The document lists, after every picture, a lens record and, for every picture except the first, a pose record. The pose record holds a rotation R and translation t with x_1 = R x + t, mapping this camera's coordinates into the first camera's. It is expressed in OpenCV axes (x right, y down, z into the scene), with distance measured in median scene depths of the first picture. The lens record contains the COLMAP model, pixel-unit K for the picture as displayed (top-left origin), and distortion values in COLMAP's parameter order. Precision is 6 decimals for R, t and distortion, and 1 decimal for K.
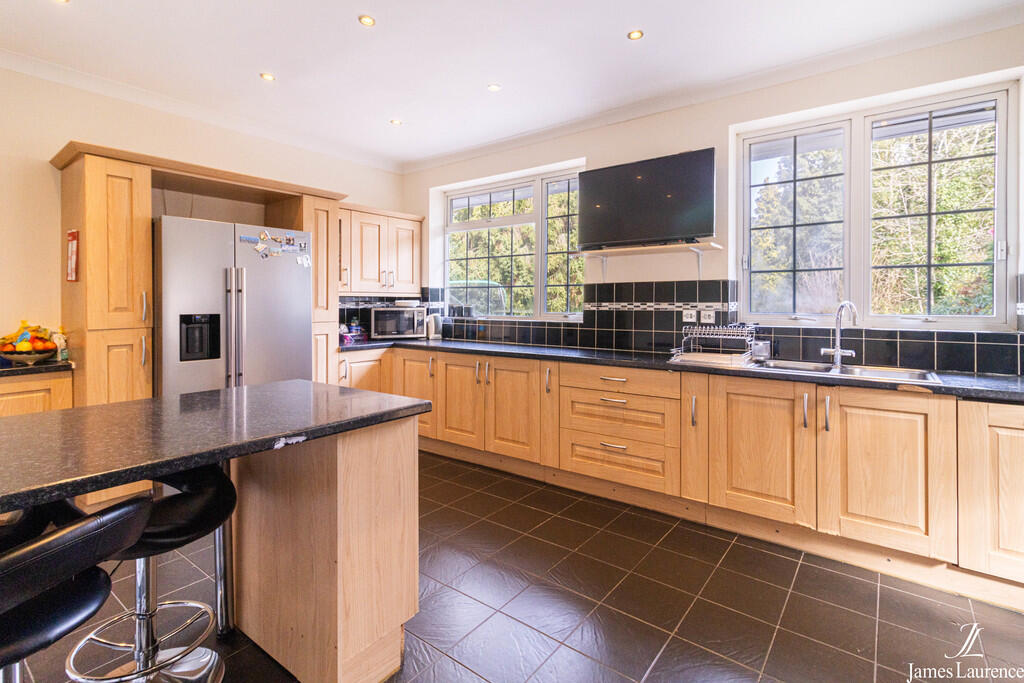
lens RADIAL K [[492.0, 0, 507.8], [0, 492.0, 303.8], [0, 0, 1]] dist [0.011581, -0.001204]
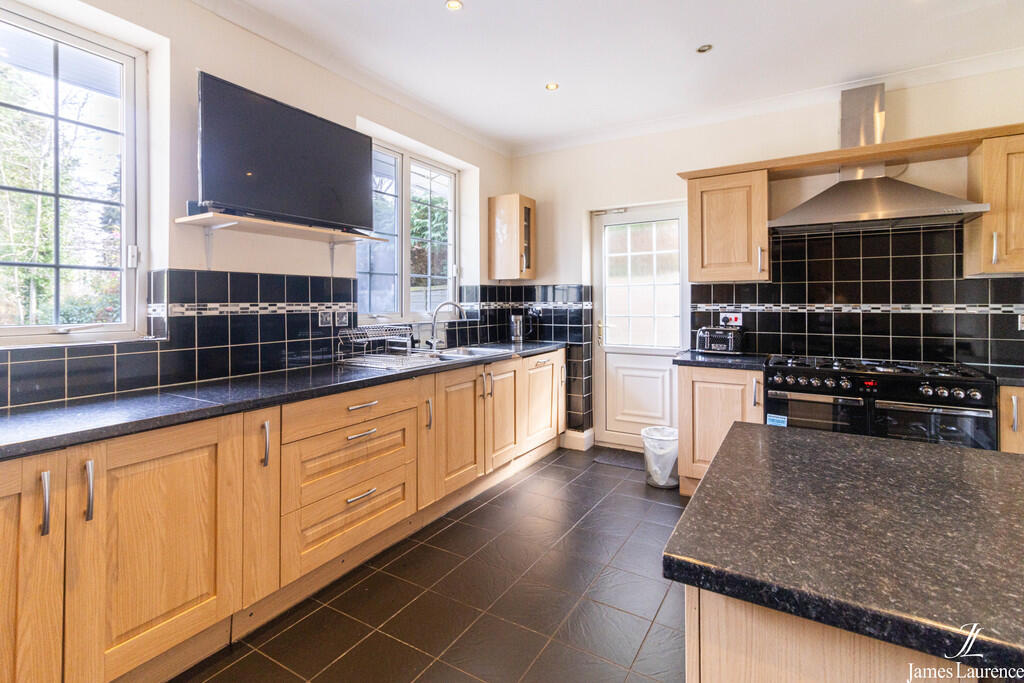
lens RADIAL K [[492.0, 0, 510.4], [0, 492.0, 300.5], [0, 0, 1]] dist [0.011581, -0.001204]
pose [[-0.120012, 0.001754, 0.992771, -0.481442], [0.000201, 0.999998, -0.001742, -0.004555], [-0.992772, -0.000009, -0.120012, 0.753385]]
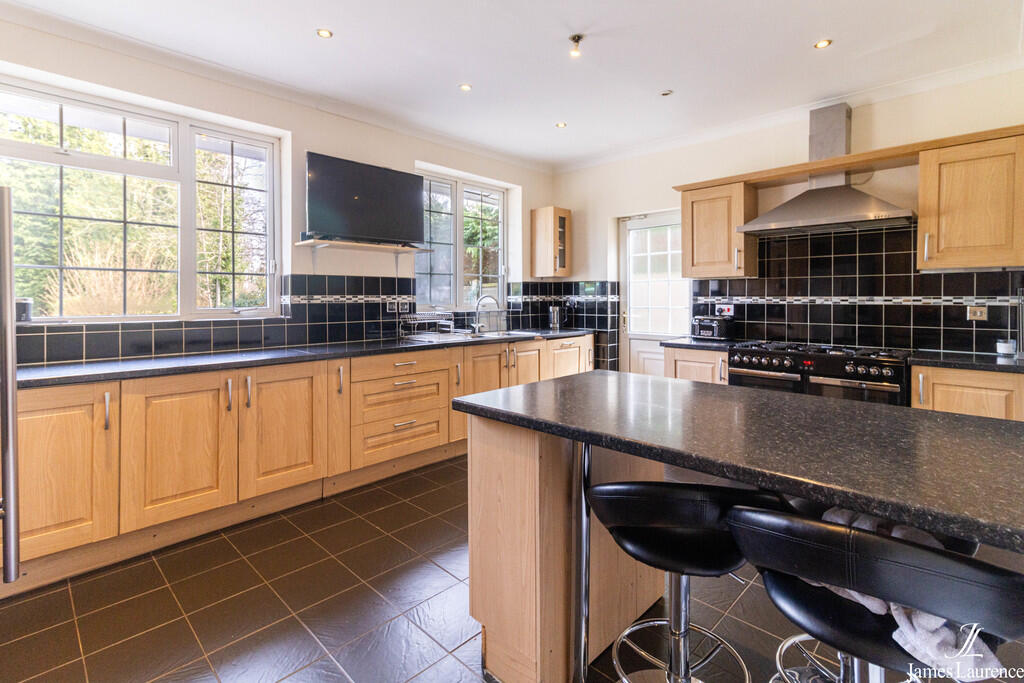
lens RADIAL K [[492.0, 0, 510.4], [0, 492.0, 301.9], [0, 0, 1]] dist [0.011581, -0.001204]
pose [[0.109277, -0.010710, 0.993954, -0.755742], [0.000292, 0.999942, 0.010742, 0.000169], [-0.994011, -0.000884, 0.109274, 0.556896]]
